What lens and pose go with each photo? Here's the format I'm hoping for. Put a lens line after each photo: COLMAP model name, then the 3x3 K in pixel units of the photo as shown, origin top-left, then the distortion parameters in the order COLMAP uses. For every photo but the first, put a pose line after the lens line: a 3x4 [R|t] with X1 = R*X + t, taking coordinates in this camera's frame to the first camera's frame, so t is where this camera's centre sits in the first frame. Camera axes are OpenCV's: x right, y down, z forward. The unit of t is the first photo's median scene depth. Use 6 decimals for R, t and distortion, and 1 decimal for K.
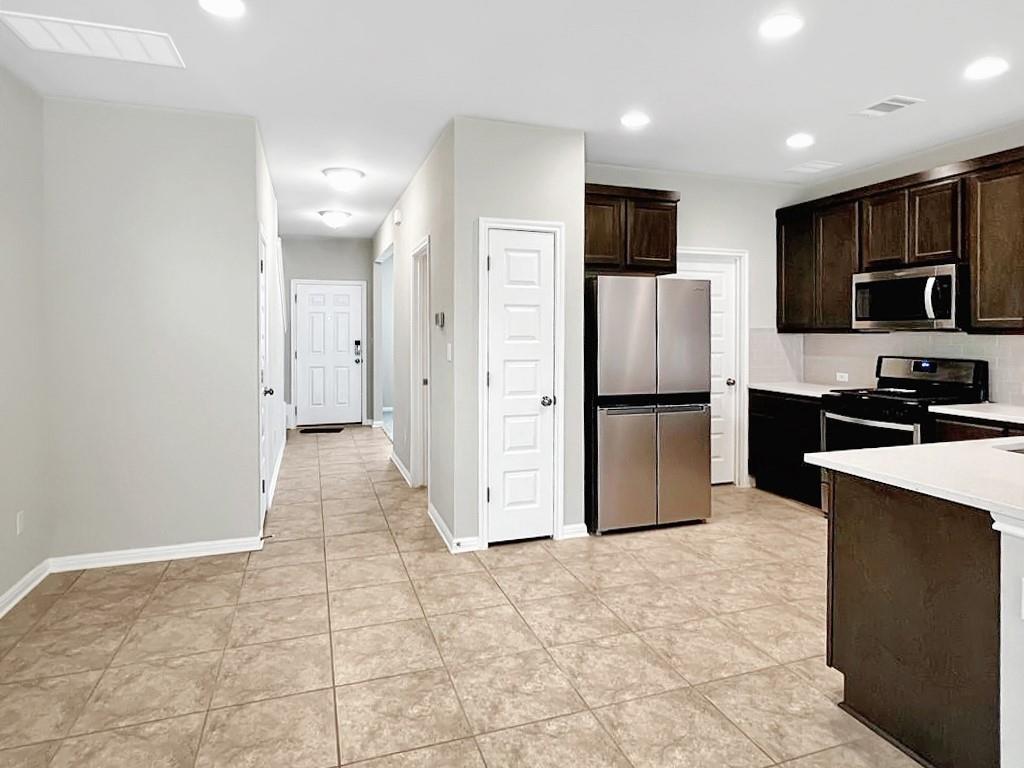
lens RADIAL K [[583.2, 0, 494.5], [0, 583.2, 334.2], [0, 0, 1]] dist [-0.008710, -0.006585]
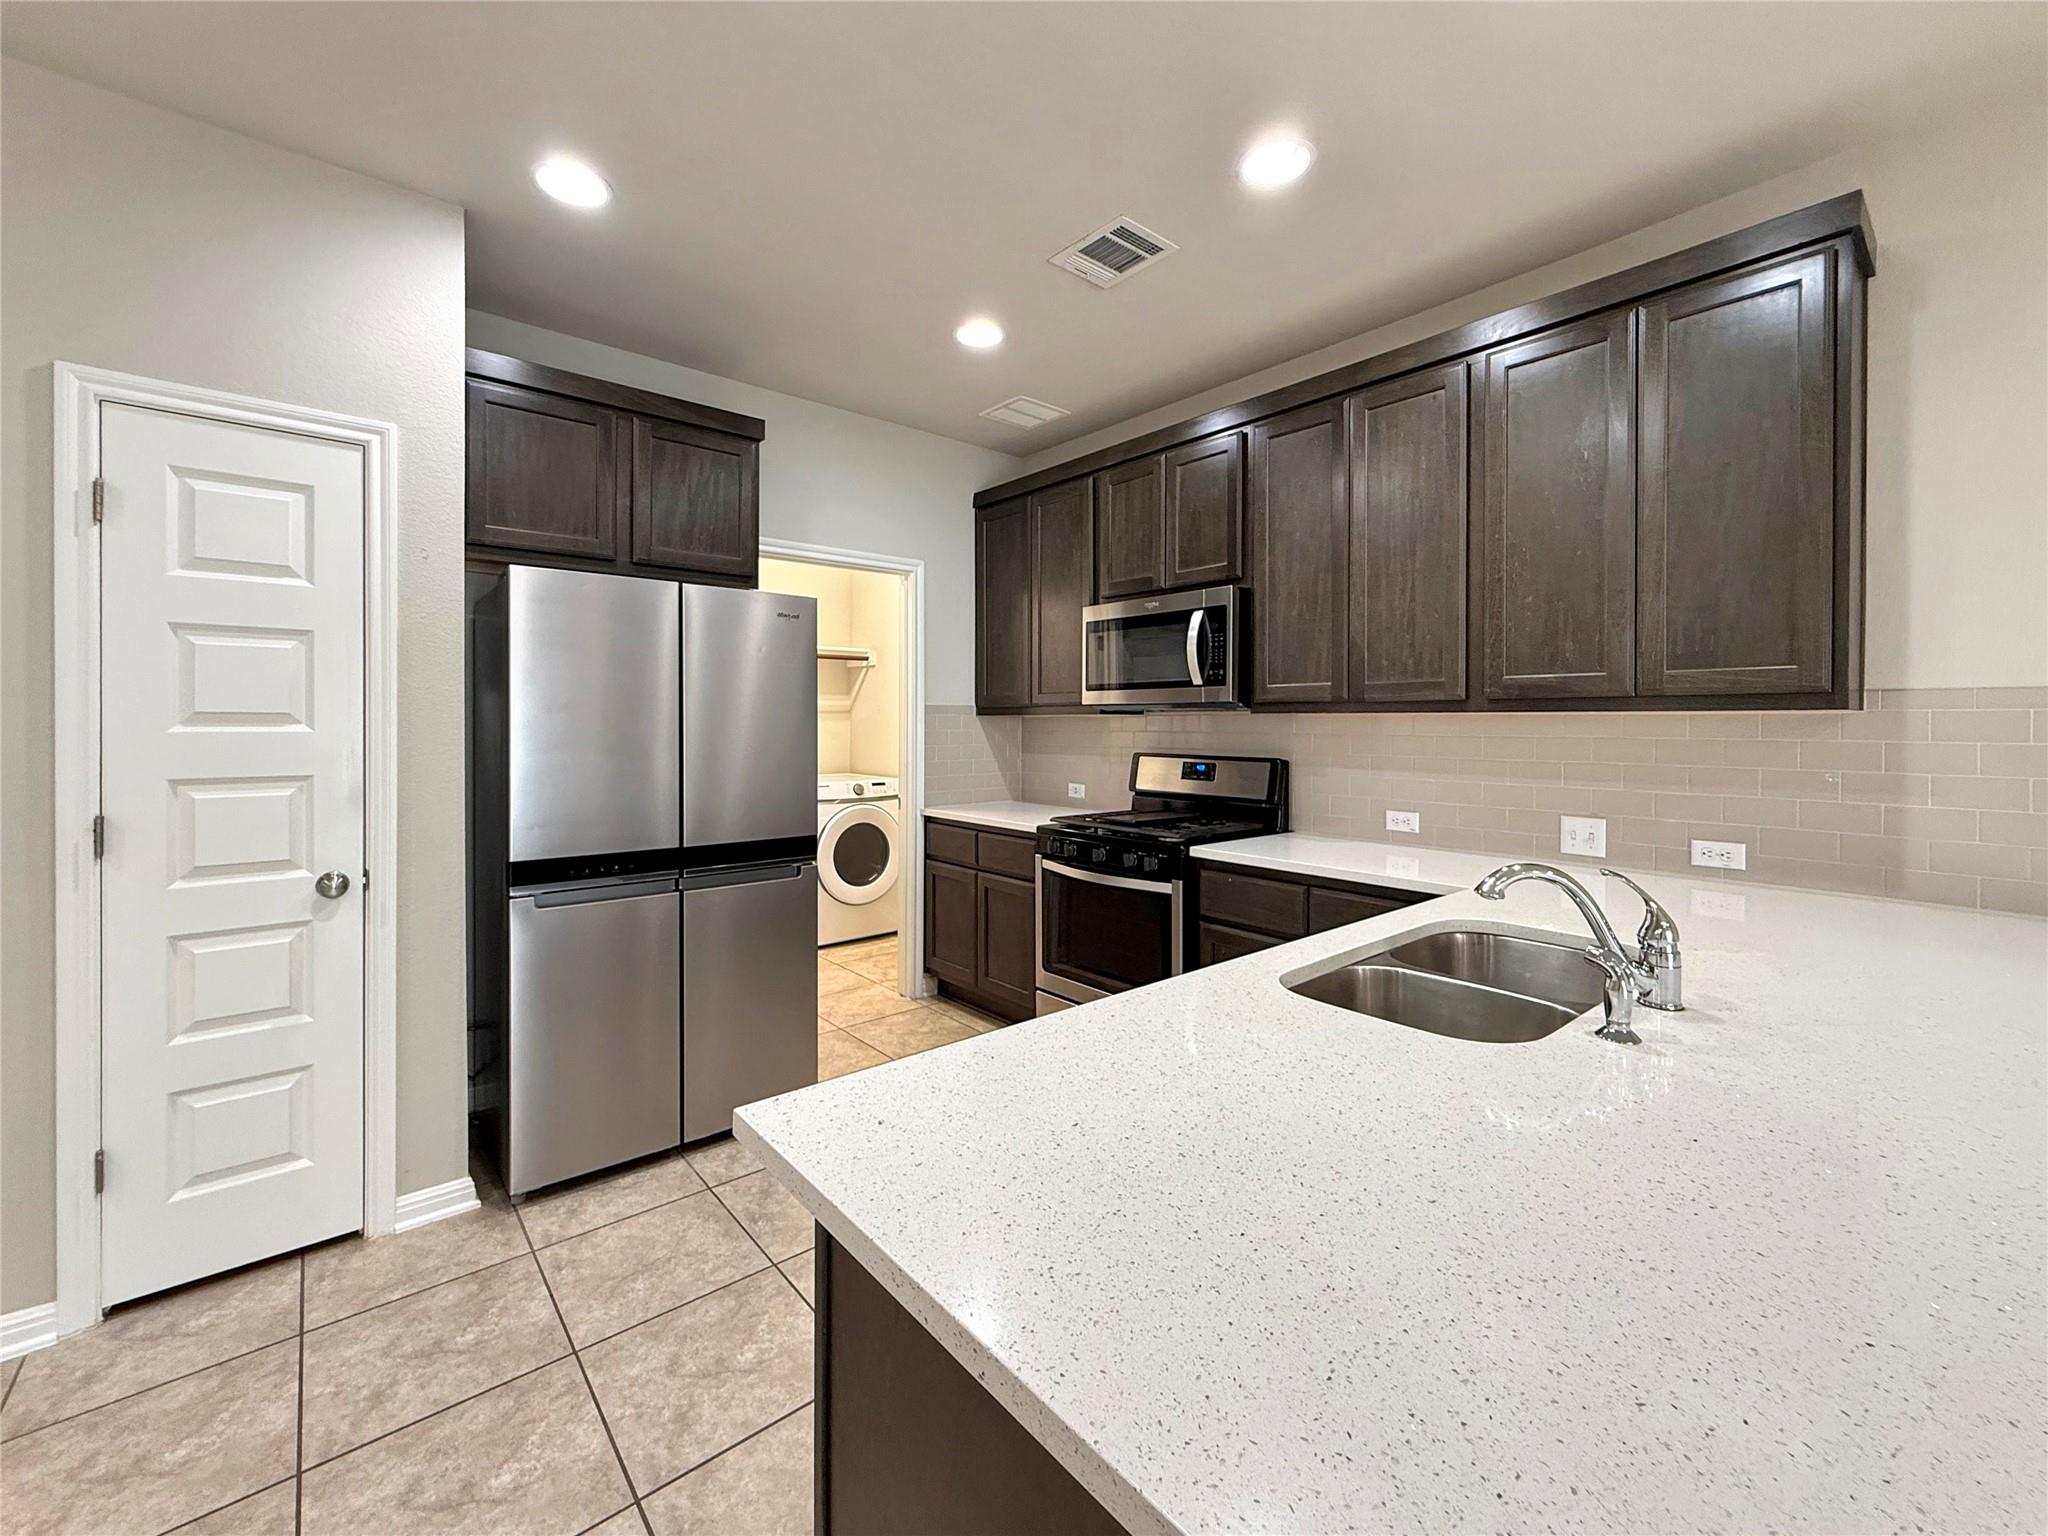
lens RADIAL K [[840.9, 0, 1028.5], [0, 840.9, 717.3], [0, 0, 1]] dist [-0.000349, -0.000393]
pose [[0.925752, 0.003213, 0.378118, 0.288116], [0.002137, 0.999903, -0.013729, 0.013757], [-0.378126, 0.013517, 0.925656, 0.304737]]
